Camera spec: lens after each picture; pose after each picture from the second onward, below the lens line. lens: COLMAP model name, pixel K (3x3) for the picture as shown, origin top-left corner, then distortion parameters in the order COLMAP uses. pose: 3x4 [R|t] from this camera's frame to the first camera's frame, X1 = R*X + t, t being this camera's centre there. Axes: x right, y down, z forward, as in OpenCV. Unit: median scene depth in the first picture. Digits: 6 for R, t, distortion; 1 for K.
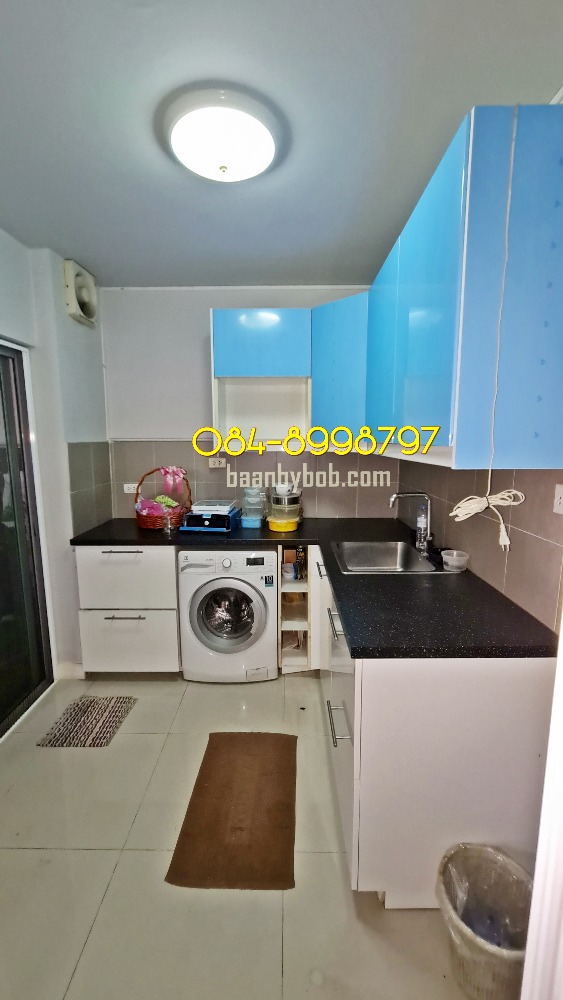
lens RADIAL K [[405.1, 0, 276.2], [0, 405.1, 496.3], [0, 0, 1]] dist [0.001502, -0.000162]
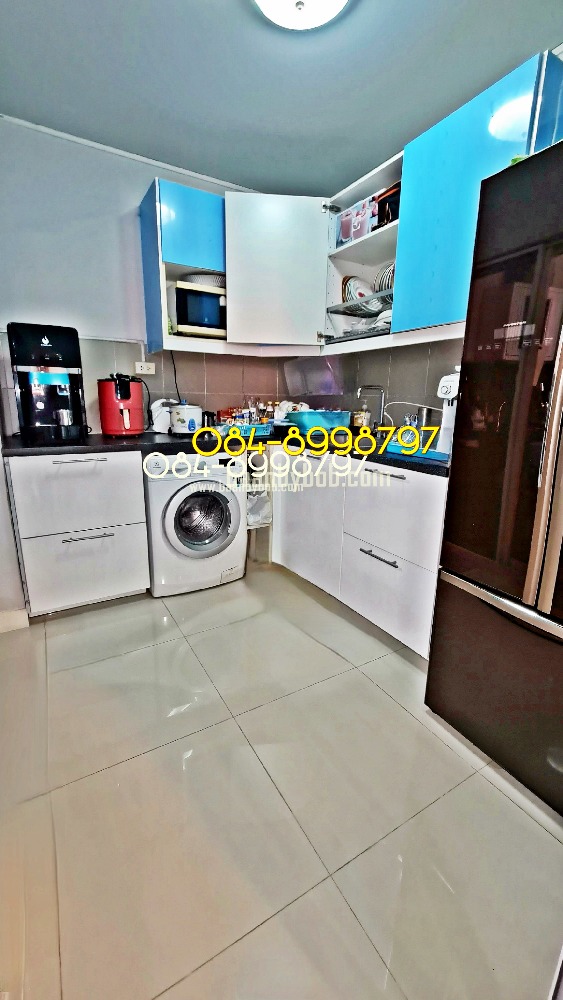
lens RADIAL K [[405.1, 0, 276.2], [0, 405.1, 496.3], [0, 0, 1]] dist [0.001502, -0.000162]
pose [[0.862944, -0.092484, 0.496764, -0.444345], [0.051100, 0.994040, 0.096295, 0.151898], [-0.502709, -0.057712, 0.862527, 0.072563]]
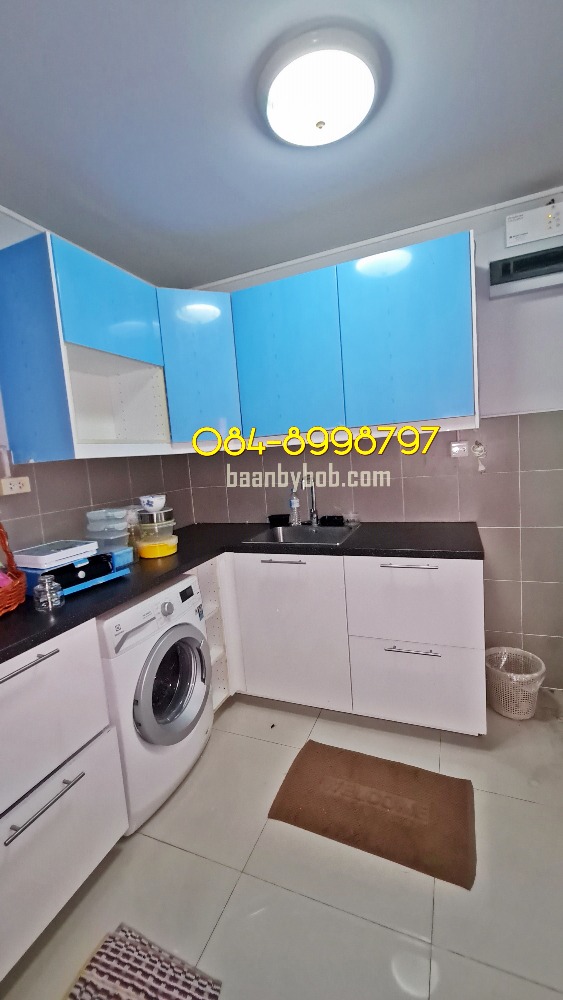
lens RADIAL K [[405.1, 0, 276.2], [0, 405.1, 496.3], [0, 0, 1]] dist [0.001502, -0.000162]
pose [[0.370624, -0.118913, 0.921139, -0.662330], [0.210834, 0.976651, 0.041250, -0.013967], [-0.904537, 0.178919, 0.387041, 0.512242]]
